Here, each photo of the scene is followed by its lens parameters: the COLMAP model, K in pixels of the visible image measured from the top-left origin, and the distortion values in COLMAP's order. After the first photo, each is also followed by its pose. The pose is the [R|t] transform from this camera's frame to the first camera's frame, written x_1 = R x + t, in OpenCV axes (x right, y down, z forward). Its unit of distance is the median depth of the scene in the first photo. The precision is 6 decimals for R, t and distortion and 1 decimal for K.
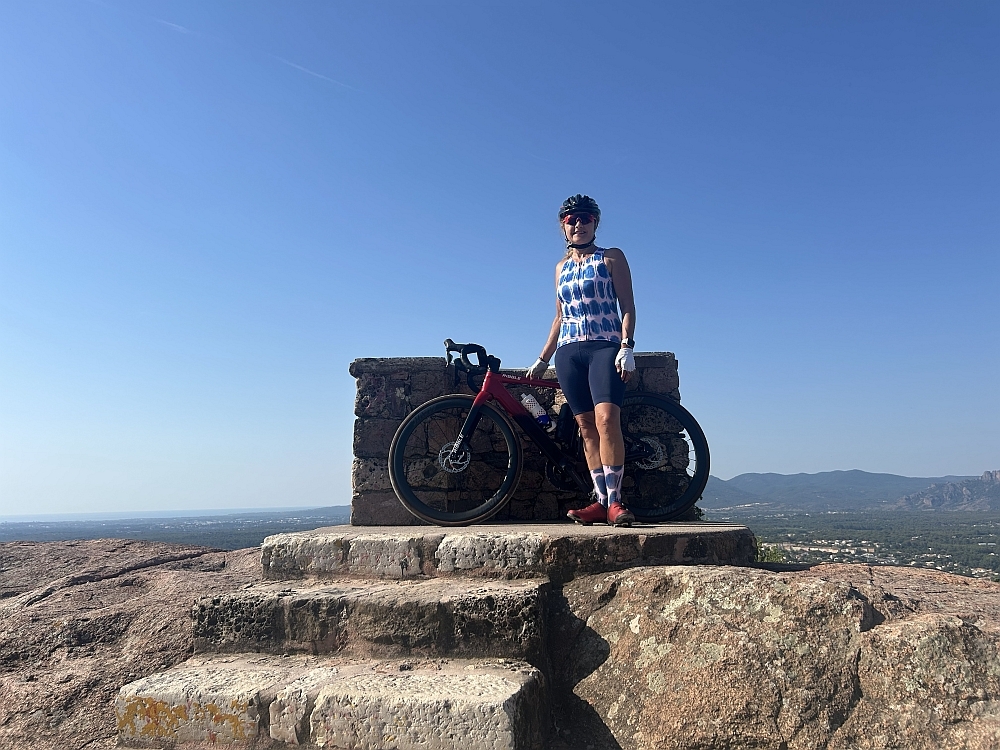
lens RADIAL K [[743.7, 0, 500.0], [0, 743.7, 375.0], [0, 0, 1]] dist [0.049814, -0.053905]
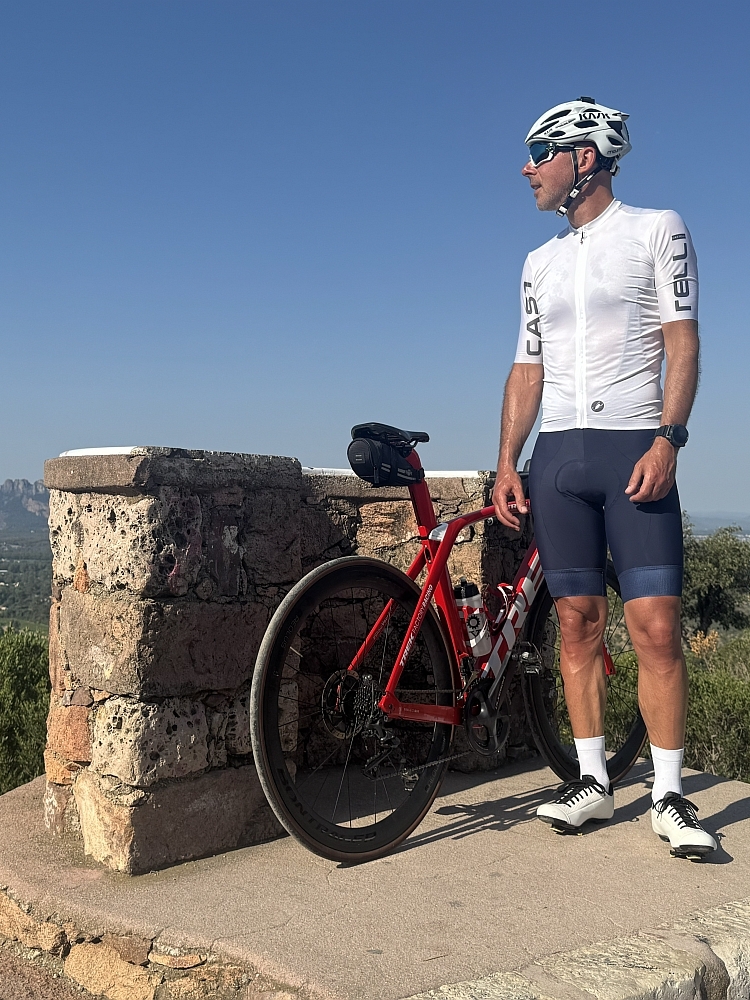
lens RADIAL K [[1095.3, 0, 372.7], [0, 1095.3, 456.0], [0, 0, 1]] dist [0.015712, 0.008069]
pose [[0.633245, 0.074752, 0.770333, -0.926983], [-0.161440, 0.986188, 0.037012, -0.095371], [-0.756926, -0.147800, 0.636567, 0.900237]]
